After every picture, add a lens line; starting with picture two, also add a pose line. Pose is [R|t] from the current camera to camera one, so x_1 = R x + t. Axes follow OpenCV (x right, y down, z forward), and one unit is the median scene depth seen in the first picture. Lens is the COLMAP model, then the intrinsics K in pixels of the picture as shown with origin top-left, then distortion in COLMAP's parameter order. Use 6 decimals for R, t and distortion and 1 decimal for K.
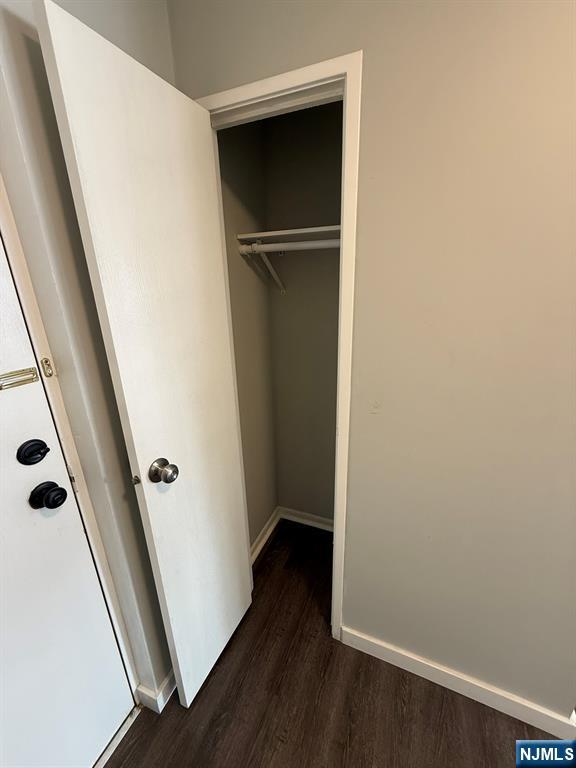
lens RADIAL K [[306.3, 0, 288.2], [0, 306.3, 380.7], [0, 0, 1]] dist [0.000395, -0.000143]
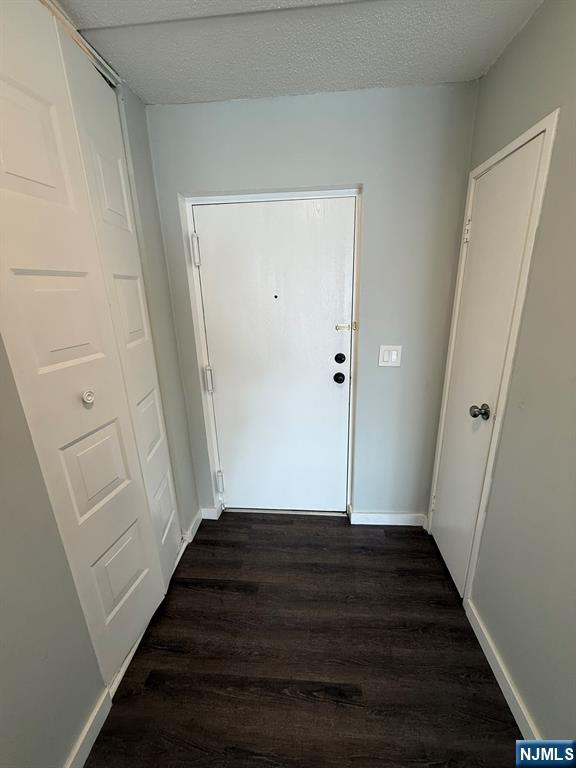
lens RADIAL K [[306.3, 0, 290.0], [0, 306.3, 384.2], [0, 0, 1]] dist [0.000395, -0.000143]
pose [[0.322337, 0.292768, -0.900214, 0.869701], [-0.271211, 0.939669, 0.208488, 0.015845], [0.906942, 0.176944, 0.382292, -0.182673]]
